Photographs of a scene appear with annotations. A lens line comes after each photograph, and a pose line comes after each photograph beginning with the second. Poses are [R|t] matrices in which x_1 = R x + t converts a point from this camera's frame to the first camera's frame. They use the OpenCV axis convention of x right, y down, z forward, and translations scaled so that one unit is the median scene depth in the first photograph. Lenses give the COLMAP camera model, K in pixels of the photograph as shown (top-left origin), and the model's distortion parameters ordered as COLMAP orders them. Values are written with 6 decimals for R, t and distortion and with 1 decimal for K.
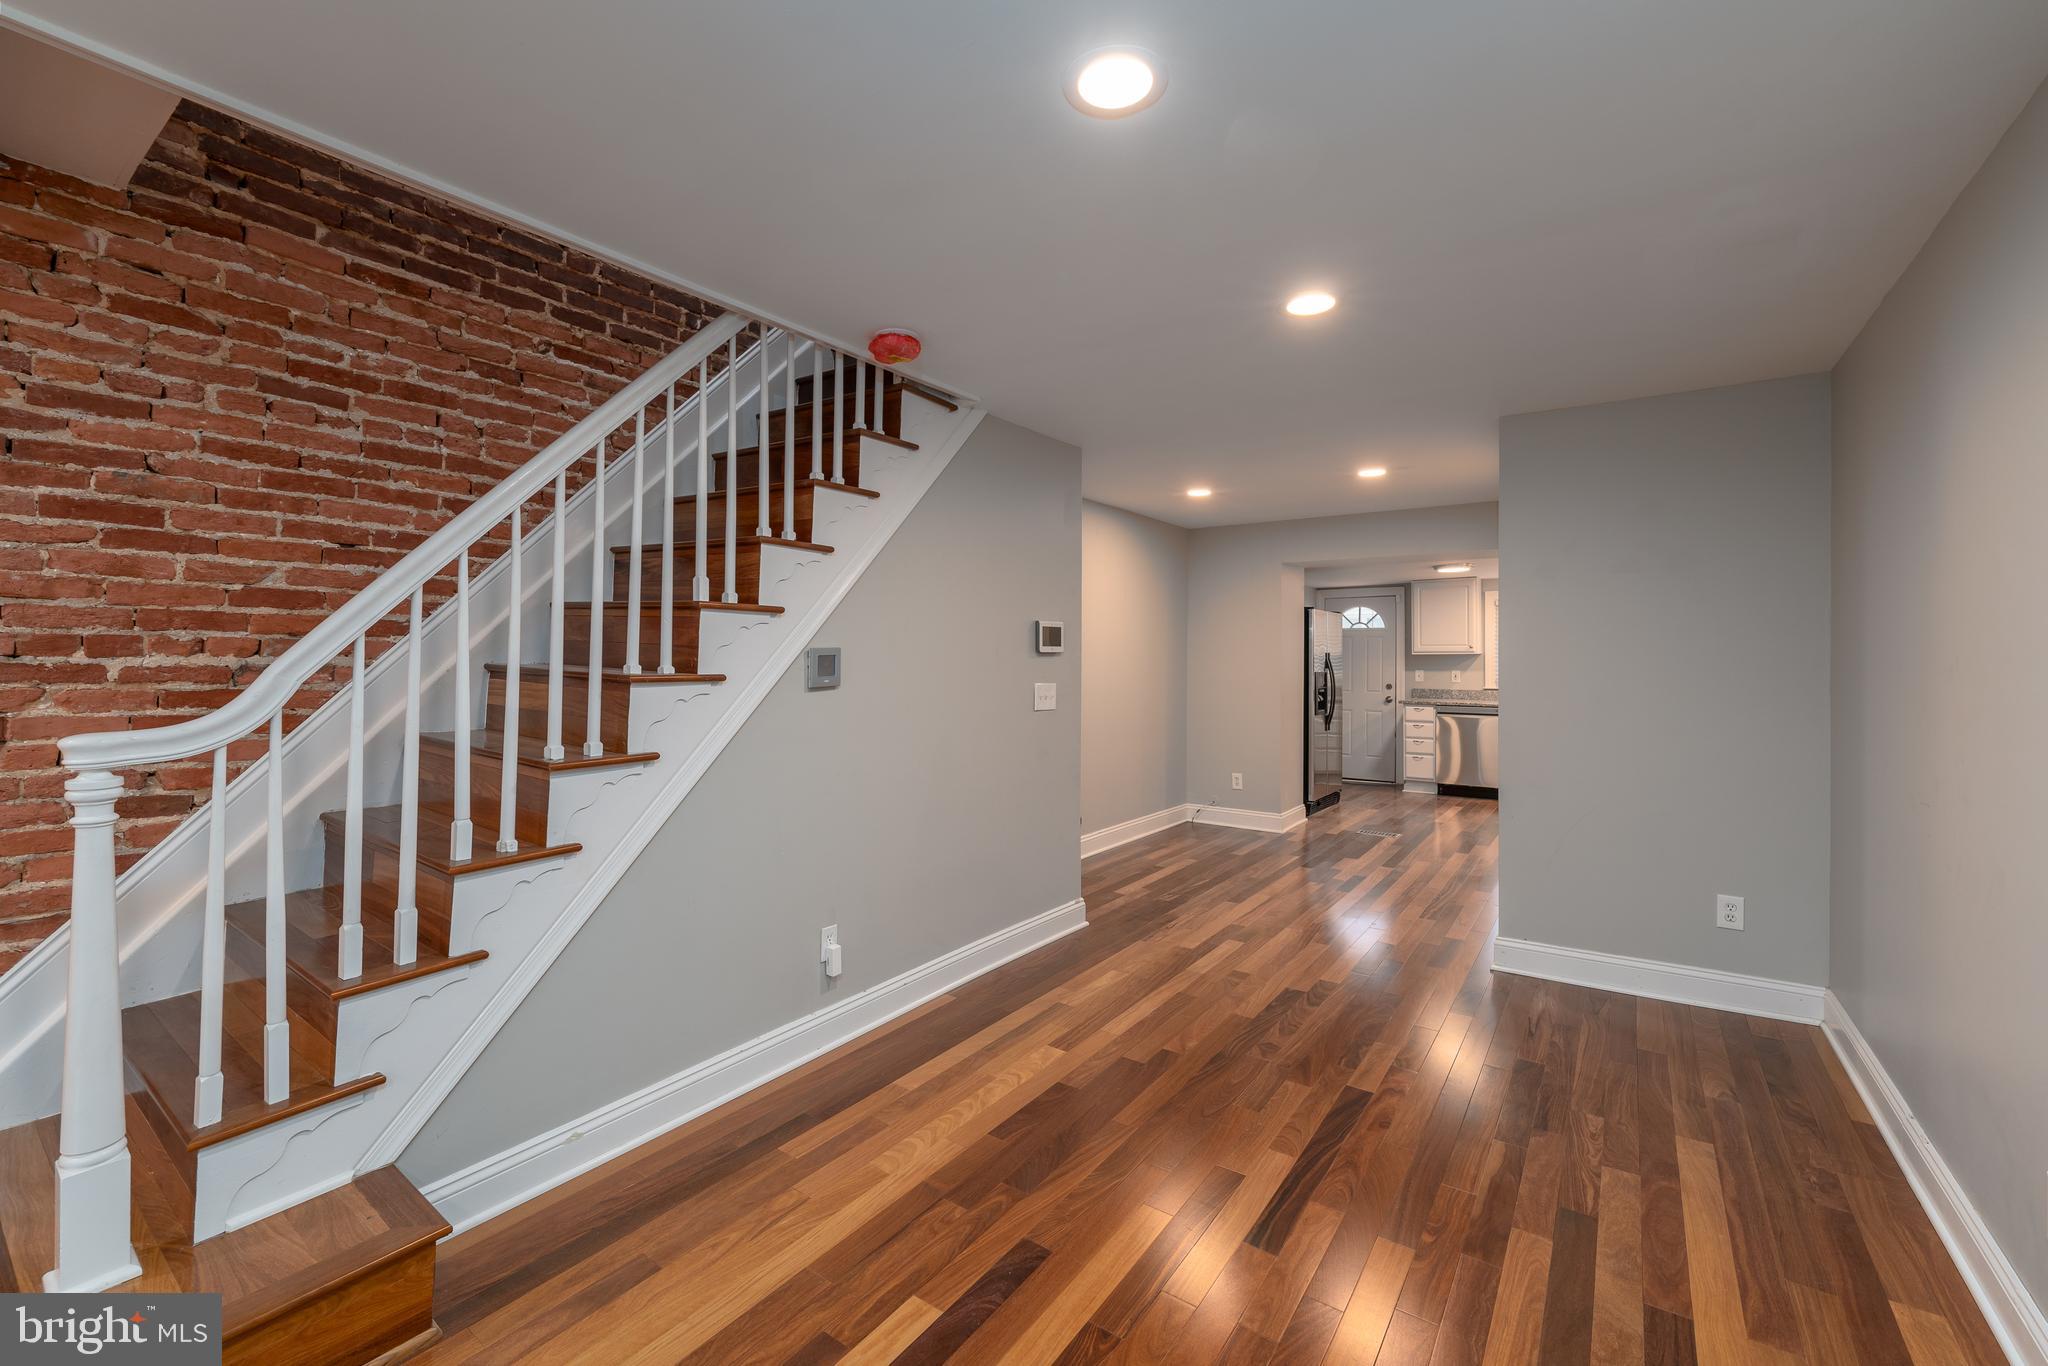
lens RADIAL K [[852.5, 0, 1029.3], [0, 852.5, 653.6], [0, 0, 1]] dist [-0.000340, -0.000404]
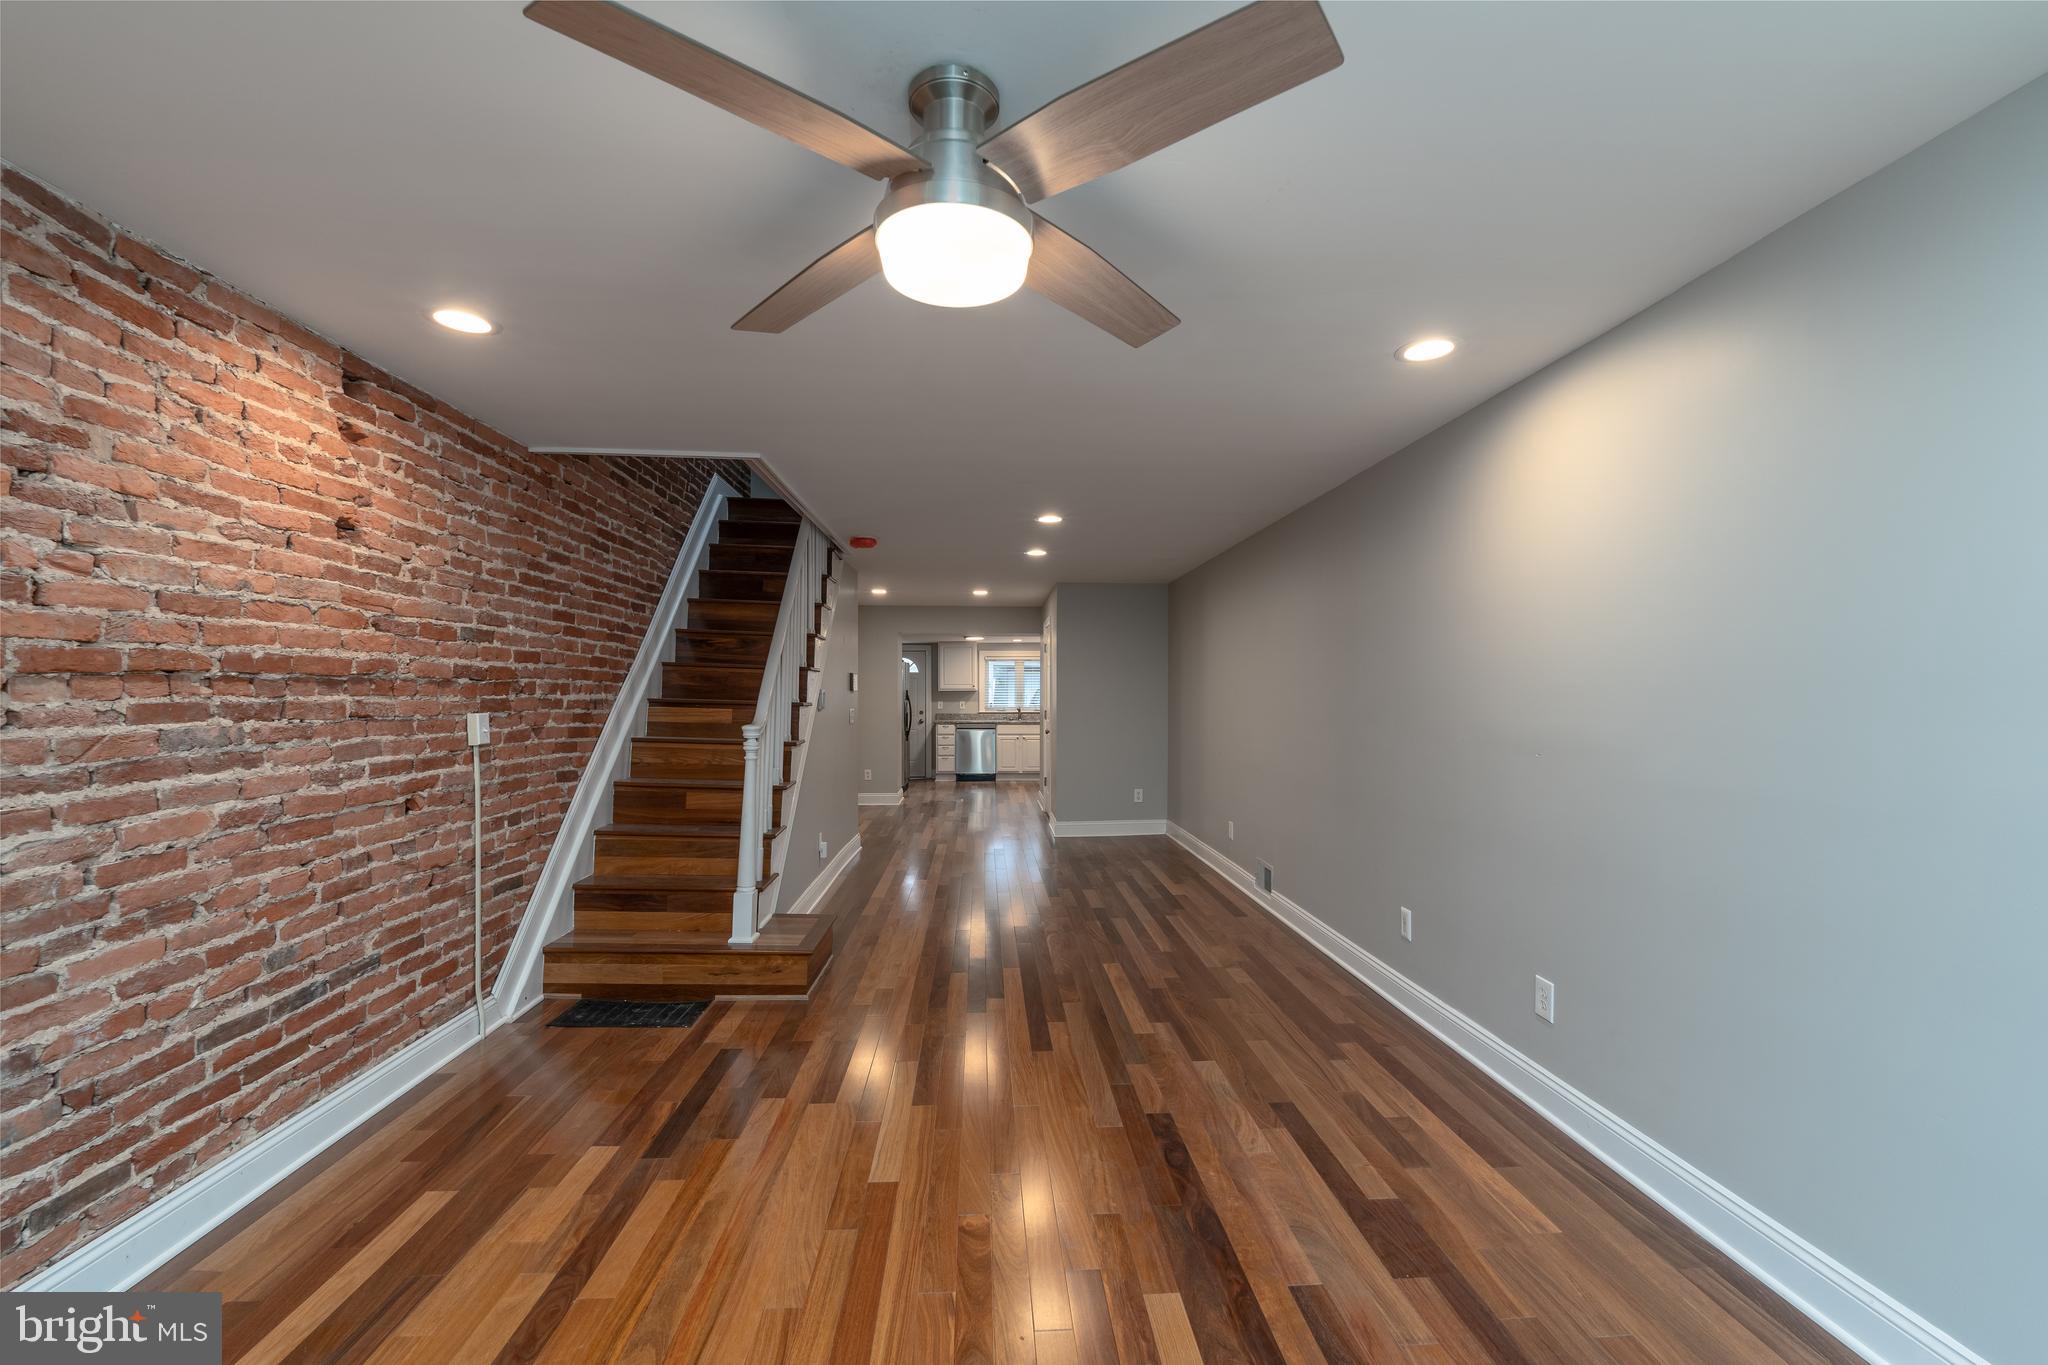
lens RADIAL K [[852.5, 0, 1040.3], [0, 852.5, 683.4], [0, 0, 1]] dist [-0.000340, -0.000404]
pose [[0.770994, 0.004567, 0.636826, -0.456175], [-0.000481, 0.999978, -0.006590, -0.002924], [-0.636842, 0.004775, 0.770980, -0.340820]]
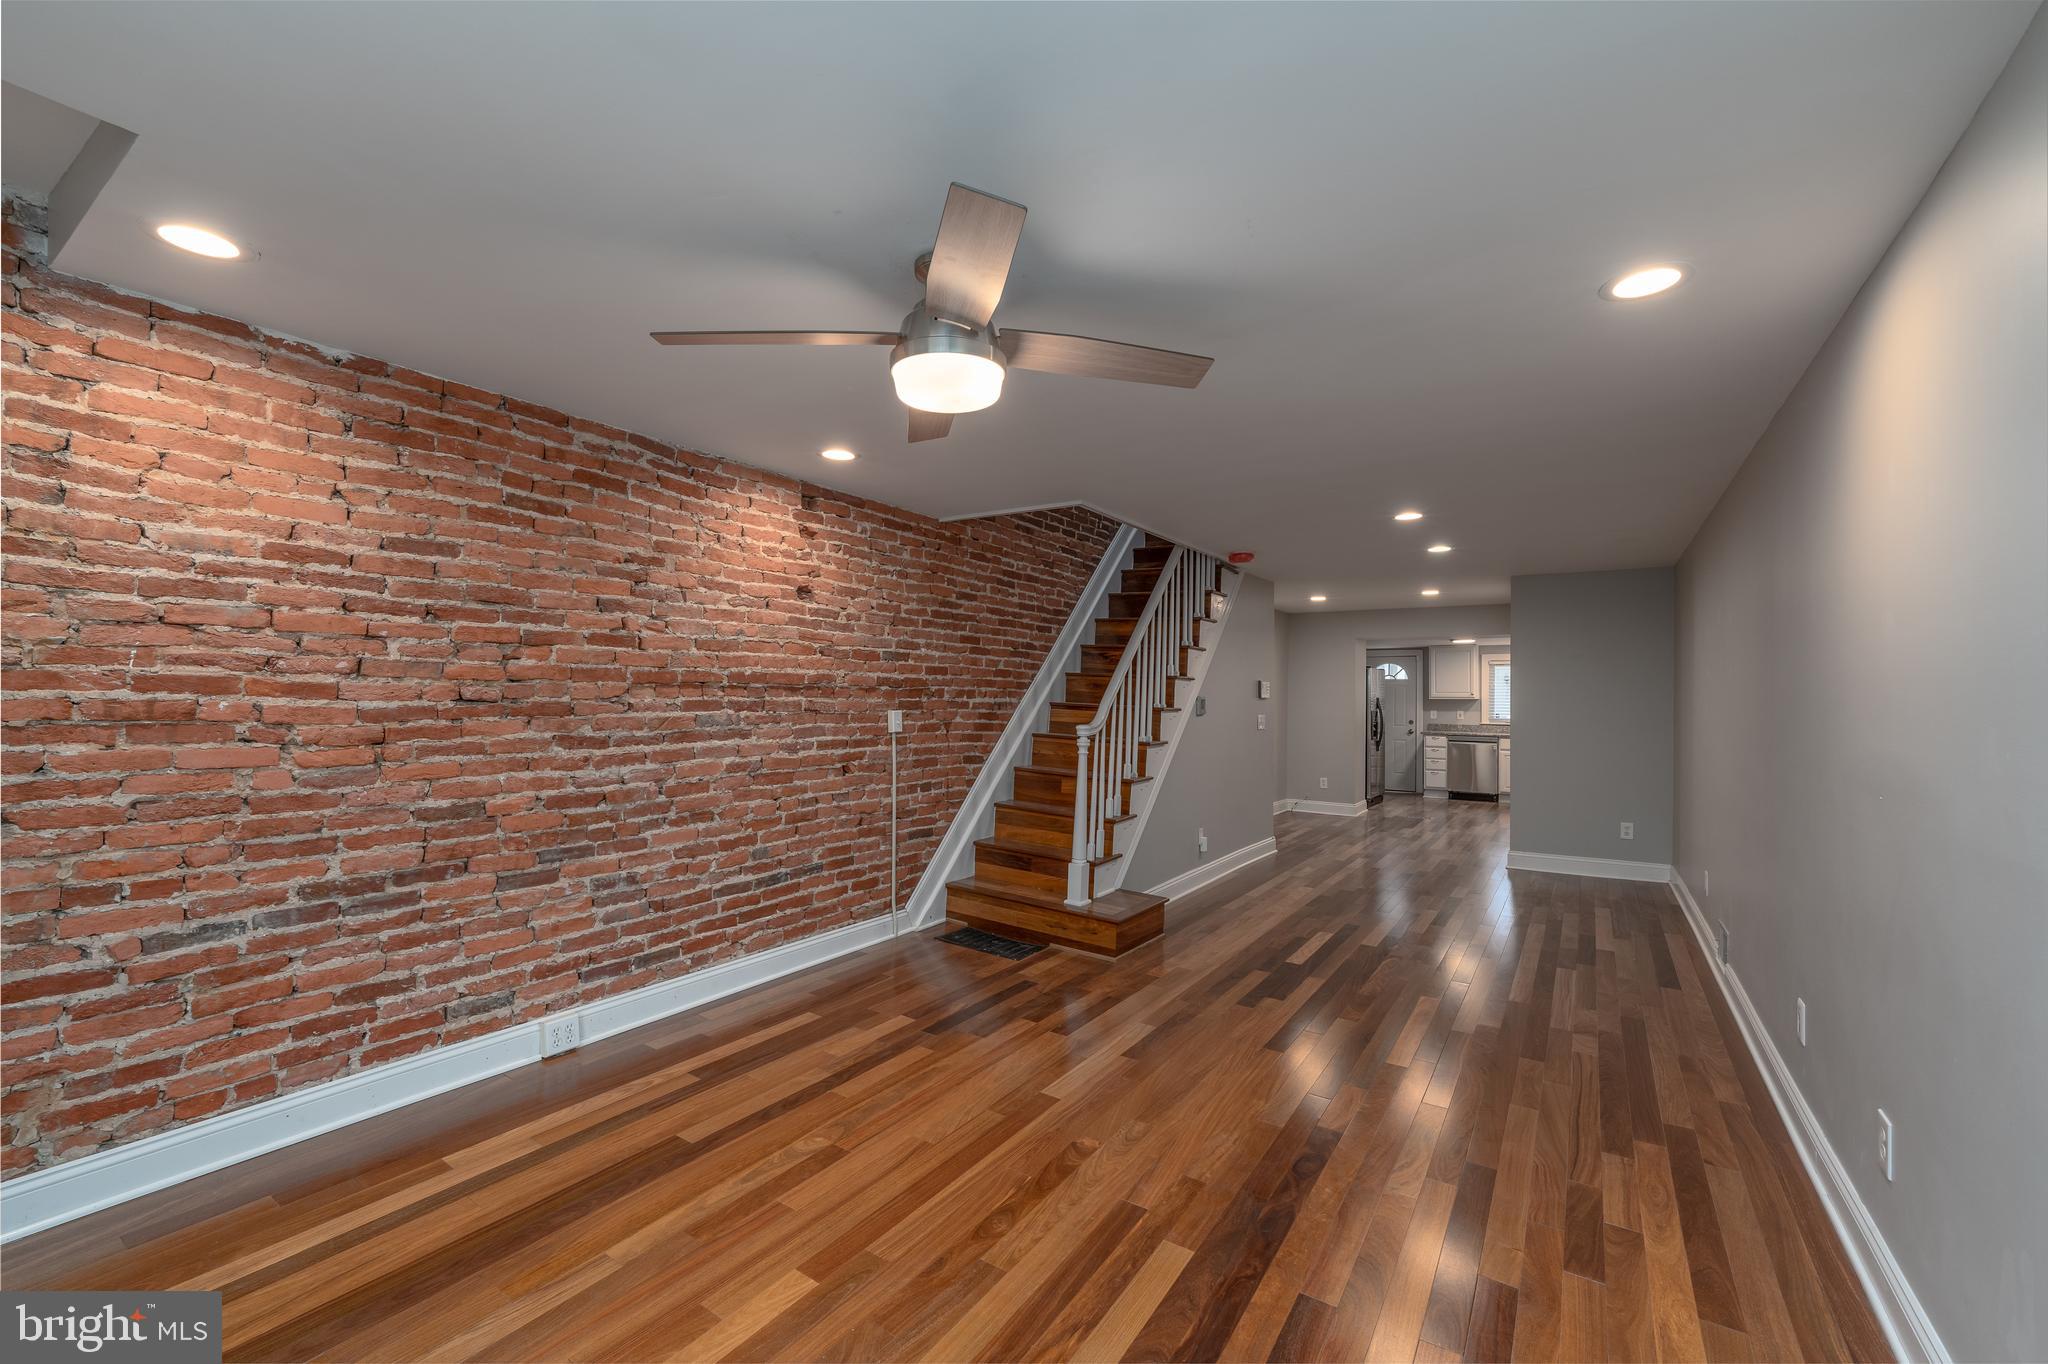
lens RADIAL K [[852.5, 0, 1014.9], [0, 852.5, 680.5], [0, 0, 1]] dist [-0.000340, -0.000404]
pose [[0.999765, 0.009528, 0.019485, -0.311293], [-0.009263, 0.999864, -0.013639, -0.004820], [-0.019612, 0.013456, 0.999717, -0.462788]]
